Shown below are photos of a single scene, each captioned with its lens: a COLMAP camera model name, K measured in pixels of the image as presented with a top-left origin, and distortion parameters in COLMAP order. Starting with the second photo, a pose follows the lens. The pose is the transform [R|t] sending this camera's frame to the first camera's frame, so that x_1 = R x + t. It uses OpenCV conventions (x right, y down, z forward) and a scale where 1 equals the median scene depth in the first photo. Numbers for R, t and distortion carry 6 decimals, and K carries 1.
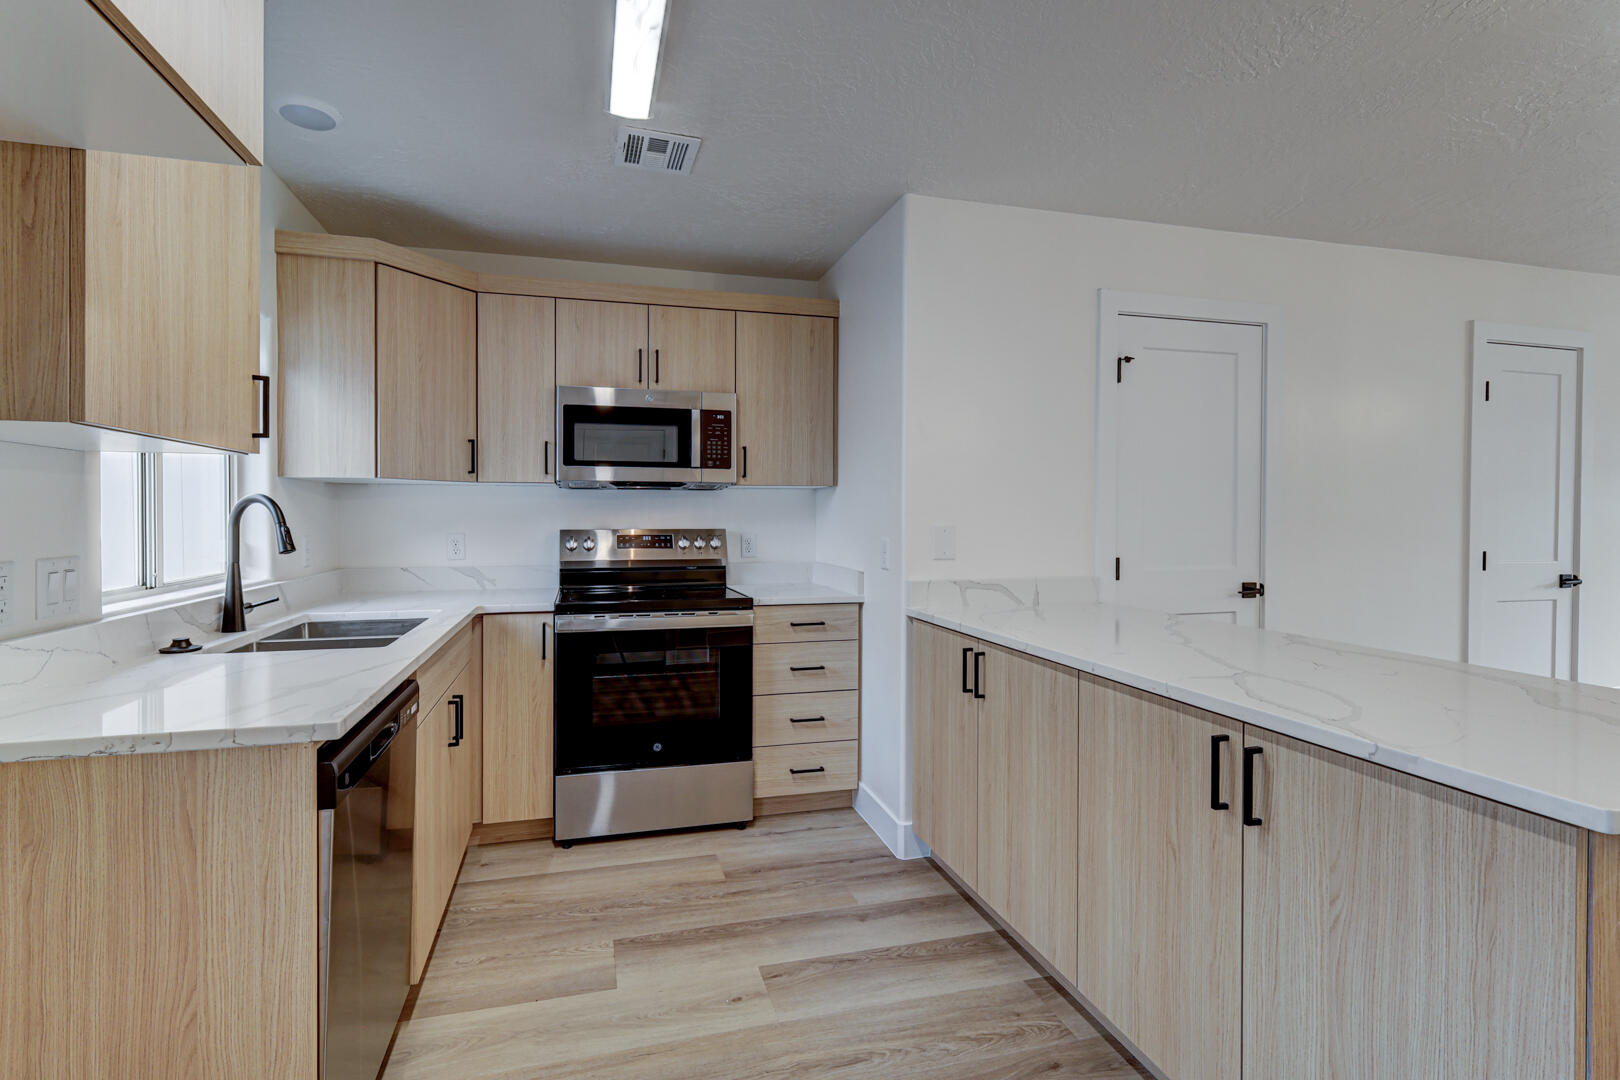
lens RADIAL K [[718.8, 0, 774.5], [0, 718.8, 521.6], [0, 0, 1]] dist [-0.000525, 0.000662]
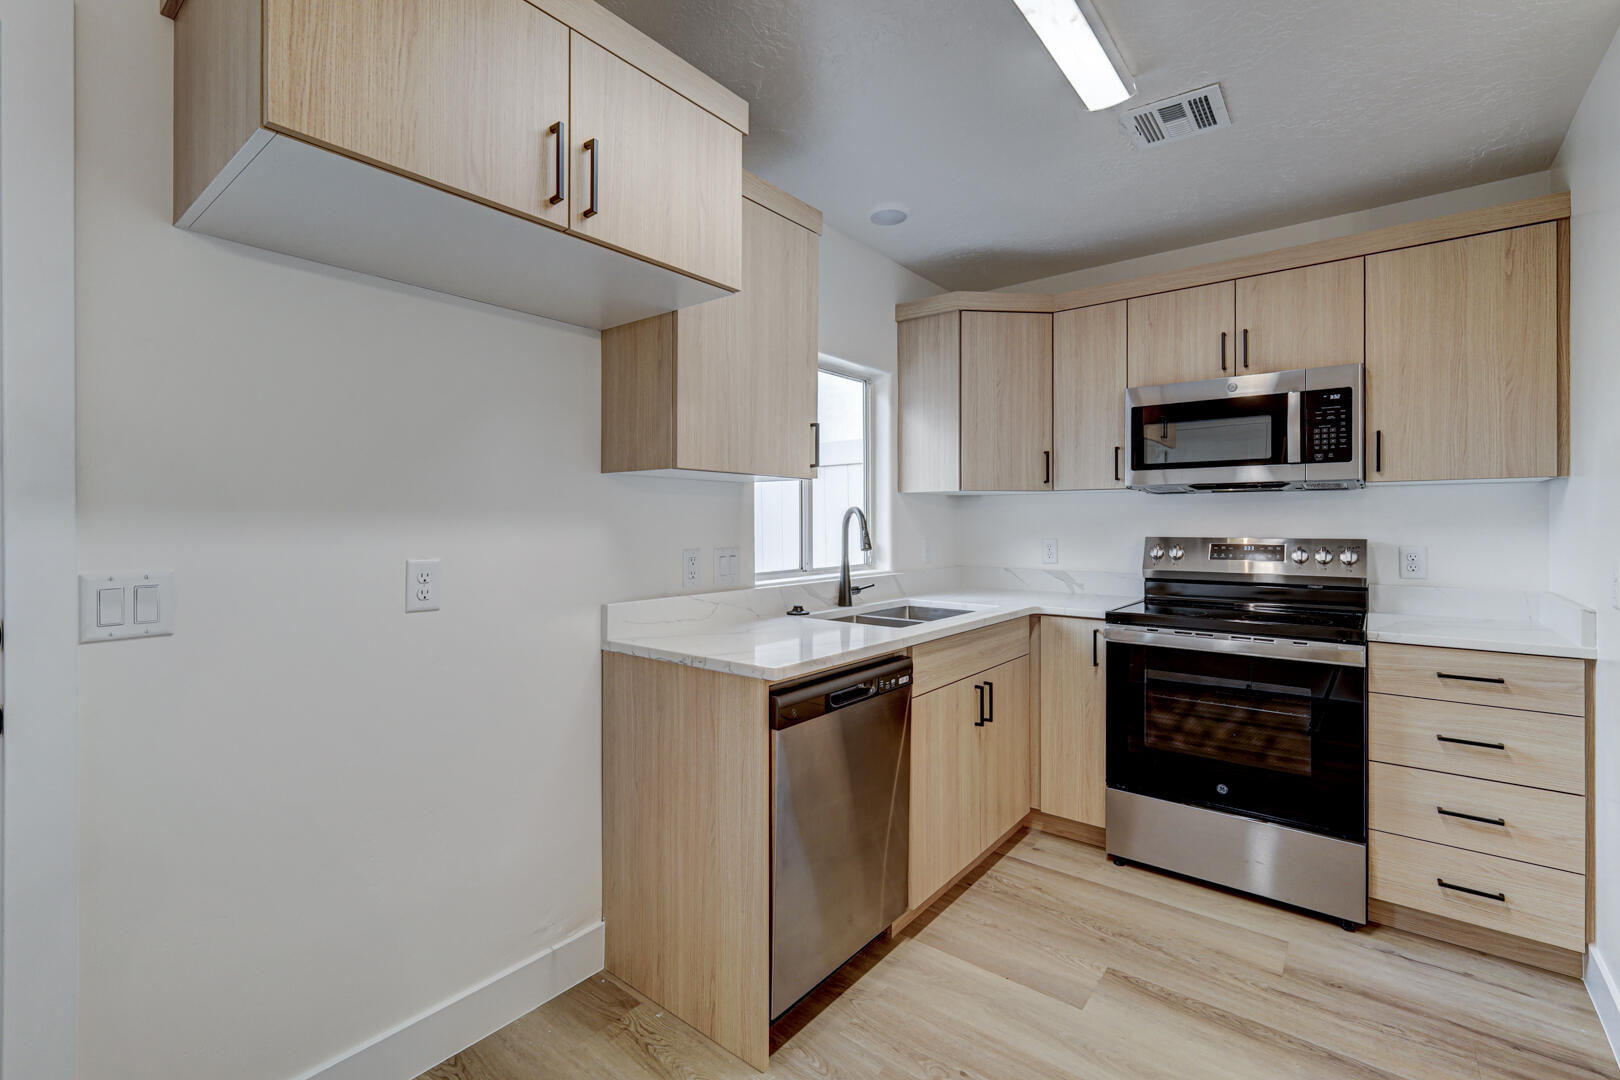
lens RADIAL K [[718.8, 0, 821.6], [0, 718.8, 520.4], [0, 0, 1]] dist [-0.000525, 0.000662]
pose [[0.609324, -0.002578, -0.792917, 0.238087], [-0.006276, 0.999948, -0.008074, -0.000274], [0.792897, 0.009896, 0.609276, 0.087994]]
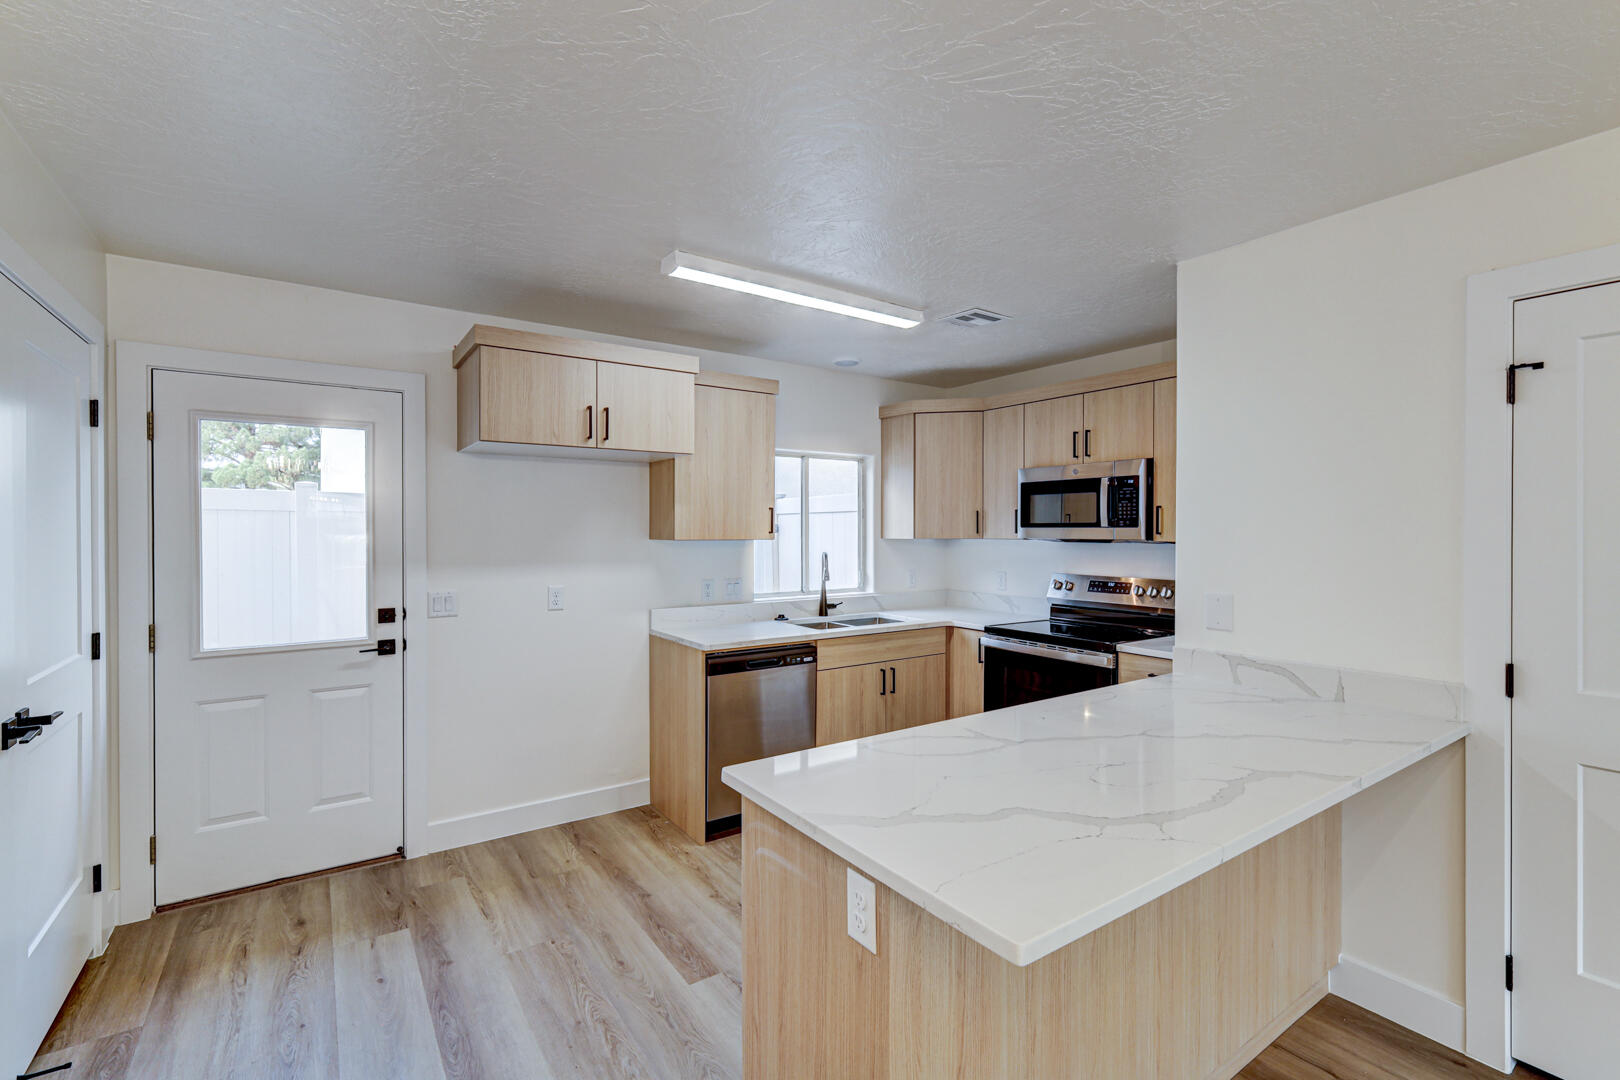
lens RADIAL K [[718.8, 0, 824.5], [0, 718.8, 534.2], [0, 0, 1]] dist [-0.000525, 0.000662]
pose [[0.361376, 0.004585, -0.932409, 0.923060], [-0.009868, 0.999951, 0.001093, -0.068446], [0.932368, 0.008806, 0.361404, 0.172777]]
